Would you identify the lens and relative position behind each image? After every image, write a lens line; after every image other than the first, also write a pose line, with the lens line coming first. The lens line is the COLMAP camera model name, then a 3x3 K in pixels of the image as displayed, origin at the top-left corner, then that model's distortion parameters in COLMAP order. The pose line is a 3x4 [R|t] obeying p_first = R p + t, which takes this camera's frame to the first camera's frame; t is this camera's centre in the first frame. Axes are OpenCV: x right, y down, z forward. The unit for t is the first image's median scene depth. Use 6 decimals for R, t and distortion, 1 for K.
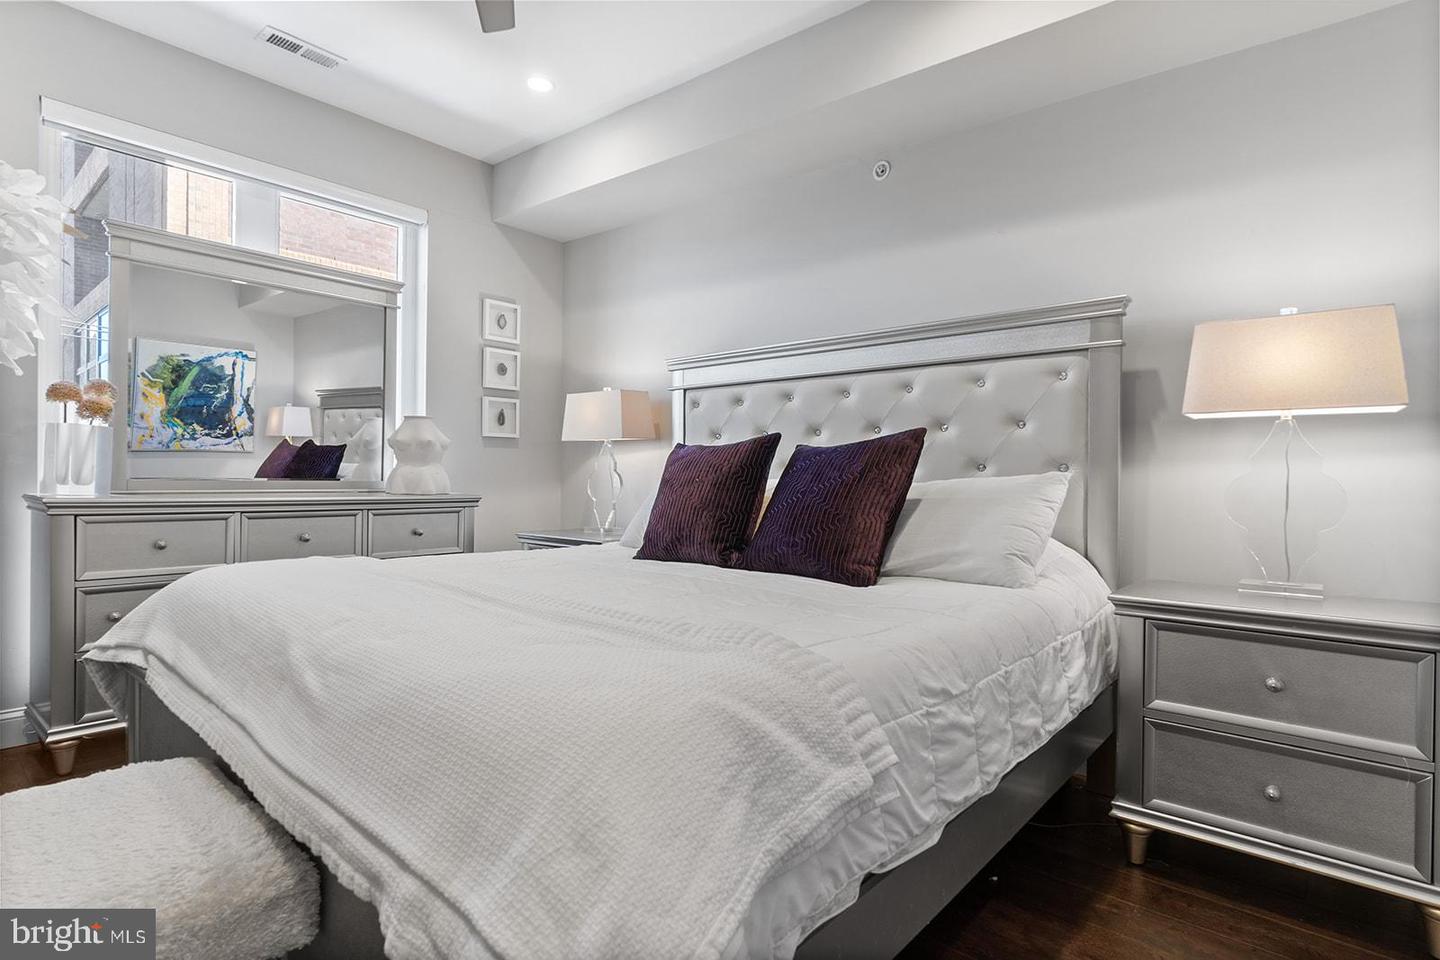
lens RADIAL K [[734.3, 0, 719.5], [0, 734.3, 481.1], [0, 0, 1]] dist [-0.004611, 0.001629]
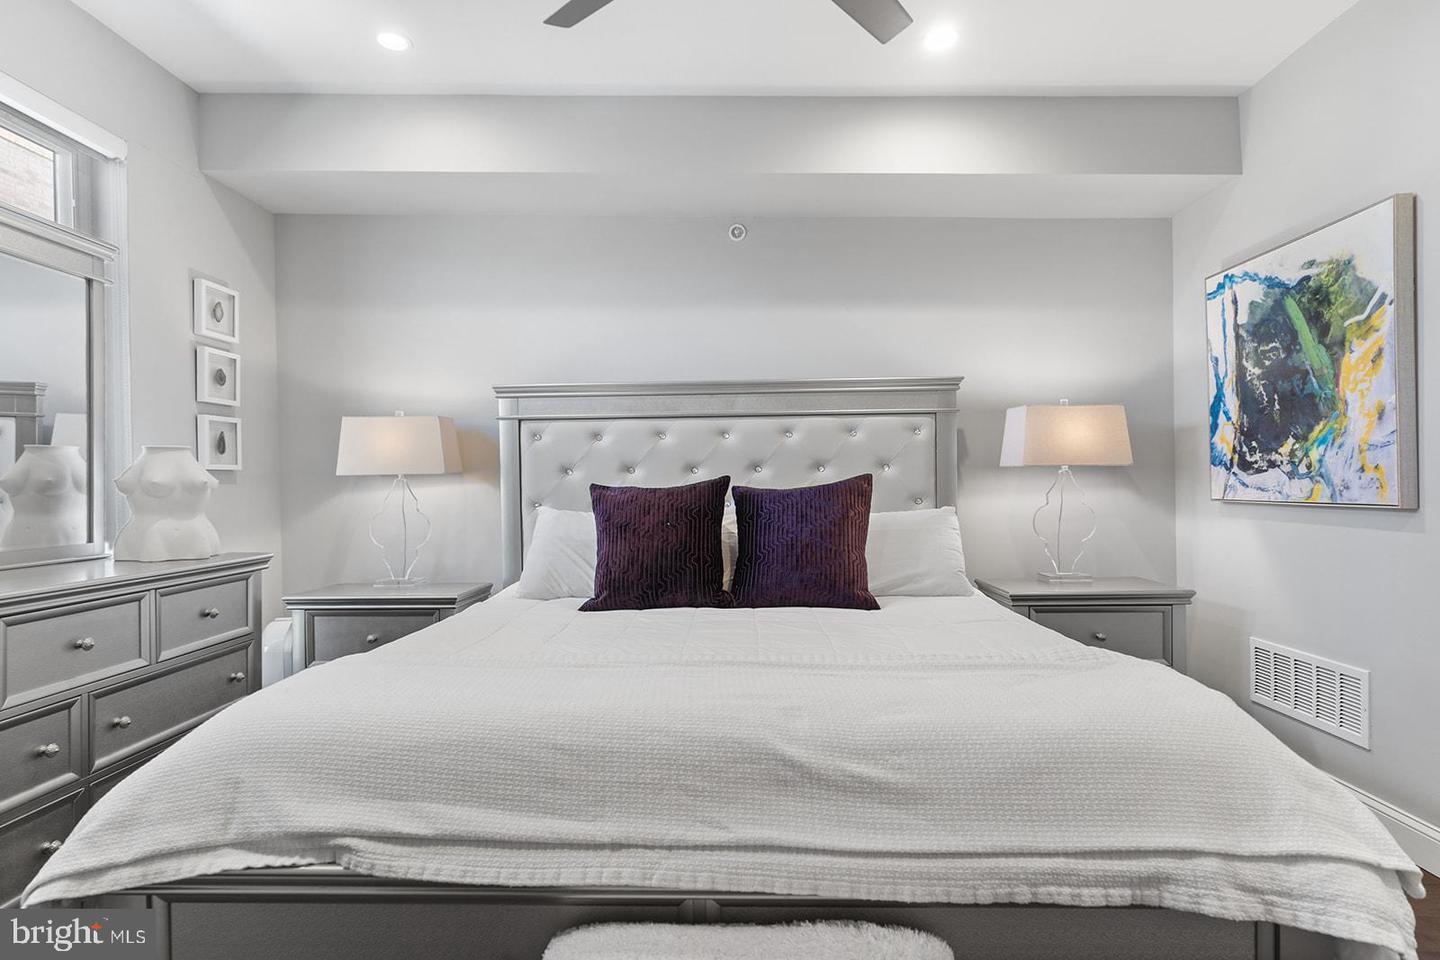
lens RADIAL K [[766.6, 0, 721.5], [0, 766.6, 489.5], [0, 0, 1]] dist [-0.004384, 0.001279]
pose [[0.771325, -0.025445, 0.635933, -0.640870], [0.025176, 0.999638, 0.009460, -0.057061], [-0.635943, 0.008714, 0.771686, 0.151838]]
